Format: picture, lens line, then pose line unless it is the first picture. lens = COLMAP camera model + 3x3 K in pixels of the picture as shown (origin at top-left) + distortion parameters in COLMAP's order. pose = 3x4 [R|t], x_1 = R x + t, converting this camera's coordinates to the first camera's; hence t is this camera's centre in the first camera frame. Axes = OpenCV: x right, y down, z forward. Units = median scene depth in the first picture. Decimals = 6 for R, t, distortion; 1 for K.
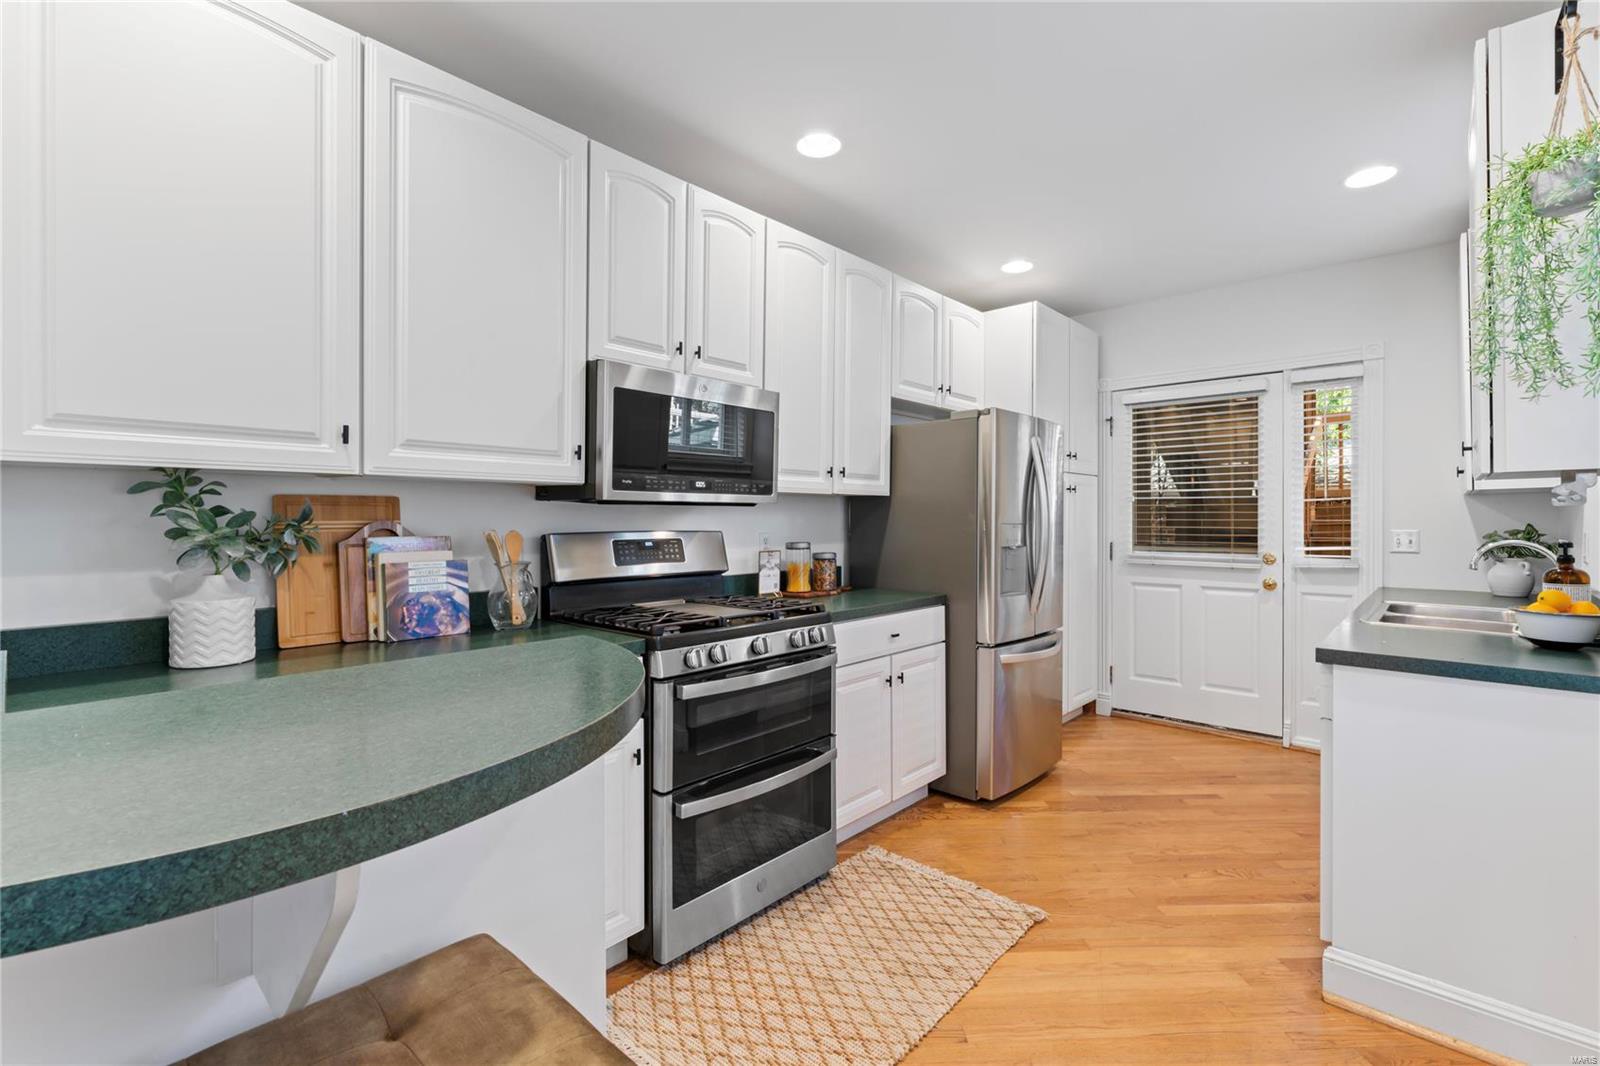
lens RADIAL K [[703.4, 0, 803.1], [0, 703.4, 525.0], [0, 0, 1]] dist [-0.000719, -0.000447]
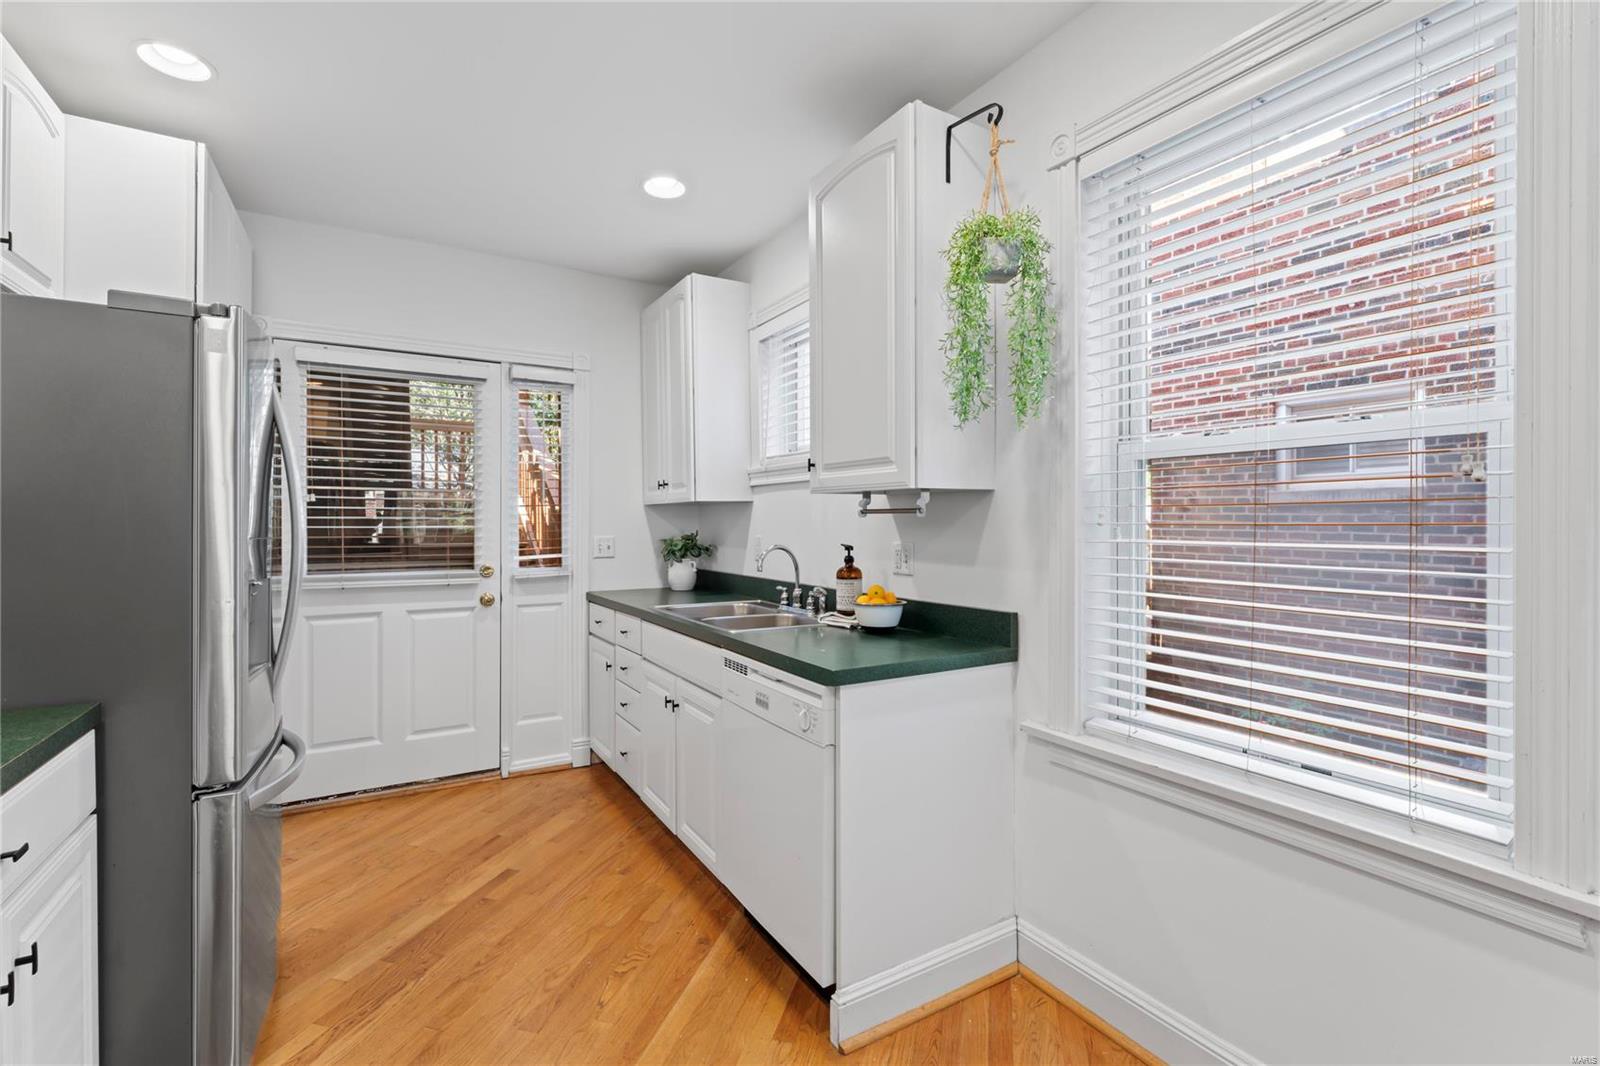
lens RADIAL K [[703.4, 0, 803.1], [0, 703.4, 525.0], [0, 0, 1]] dist [-0.000719, -0.000447]
pose [[0.287091, -0.001741, 0.957902, -0.100488], [0.007852, 0.999969, -0.000535, -0.009133], [-0.957871, 0.007675, 0.287095, 0.514918]]
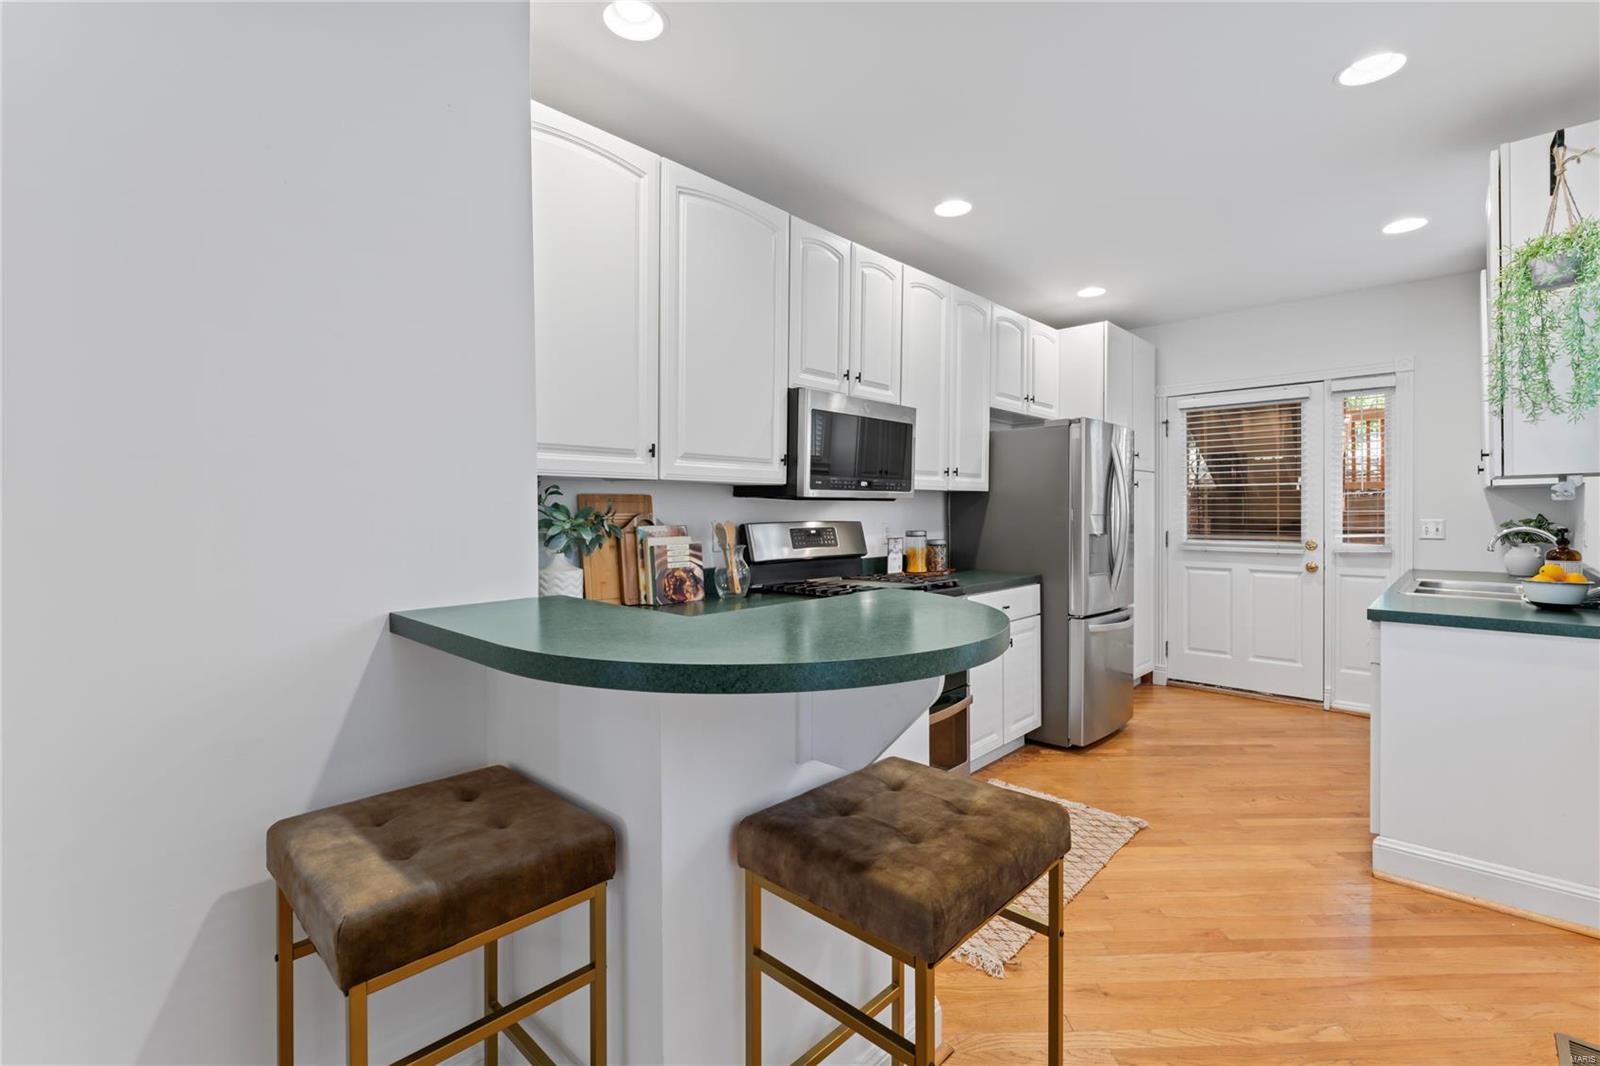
lens RADIAL K [[704.4, 0, 804.8], [0, 704.4, 519.1], [0, 0, 1]] dist [-0.001666, -0.000261]
pose [[0.999875, -0.002268, -0.015645, -0.199430], [0.002315, 0.999993, 0.003033, 0.000800], [0.015638, -0.003069, 0.999873, -0.218558]]
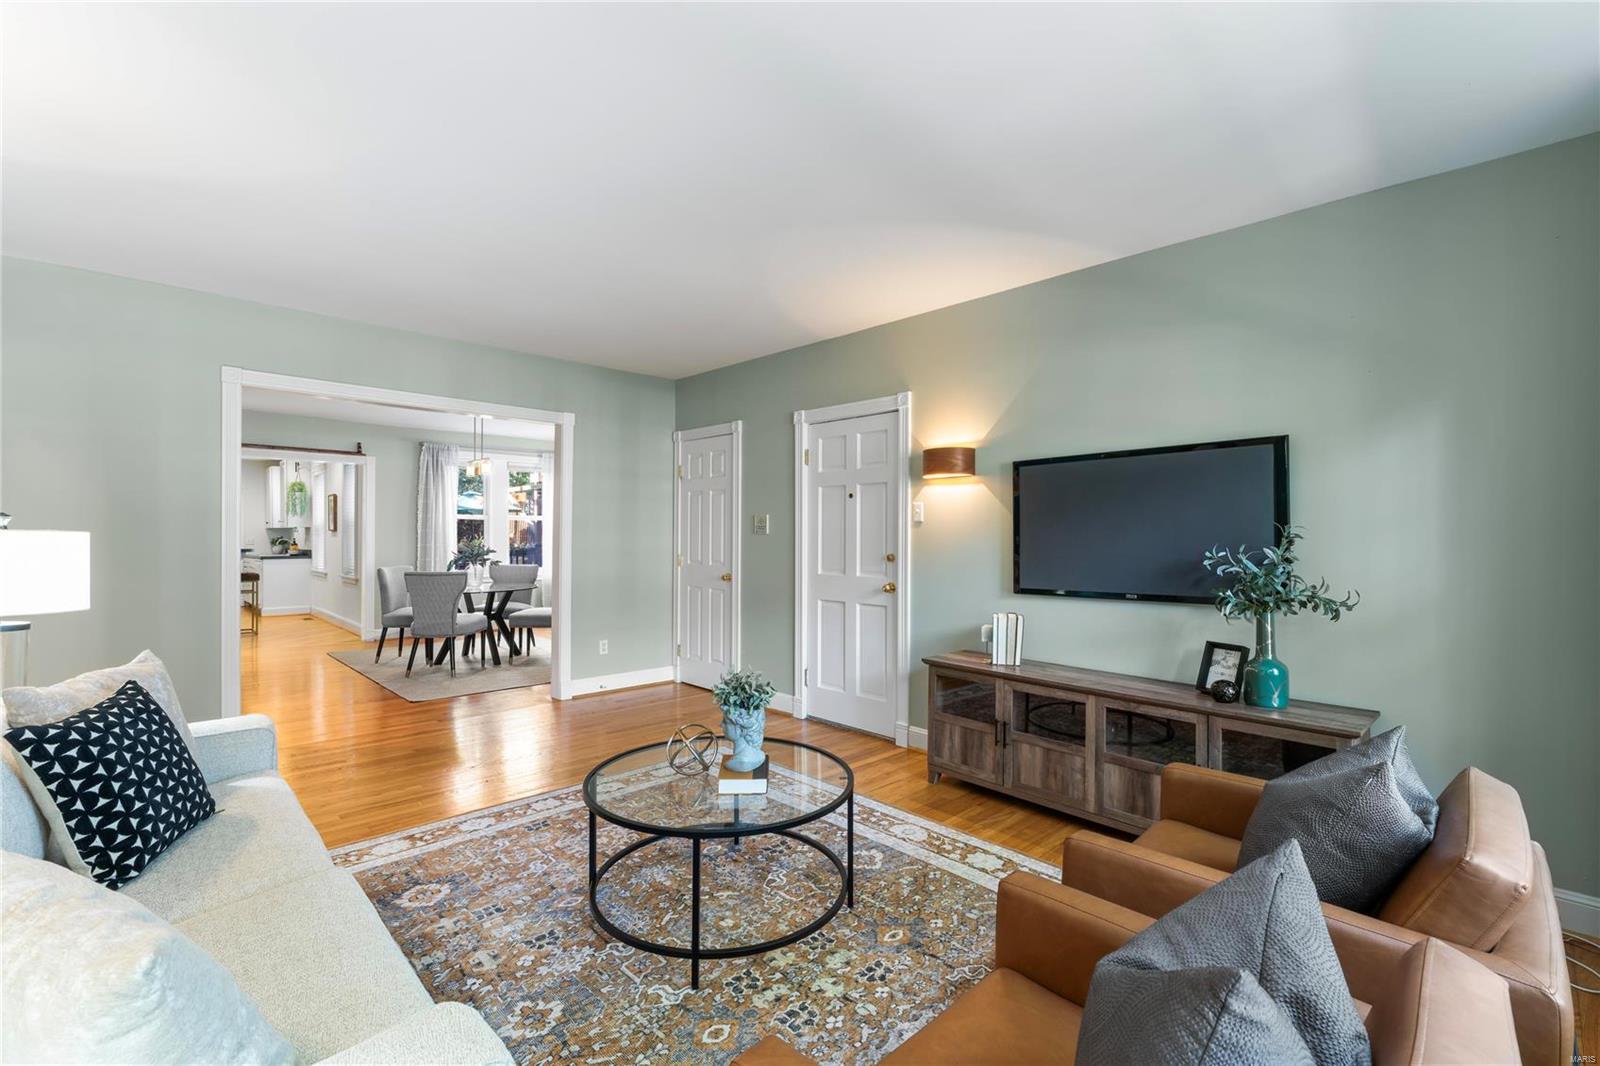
lens RADIAL K [[703.4, 0, 803.1], [0, 703.4, 525.0], [0, 0, 1]] dist [-0.000719, -0.000447]
pose [[0.068927, 0.018700, 0.997446, -3.108501], [0.009760, 0.999764, -0.019418, 0.048437], [-0.997574, 0.011073, 0.068728, -2.527668]]
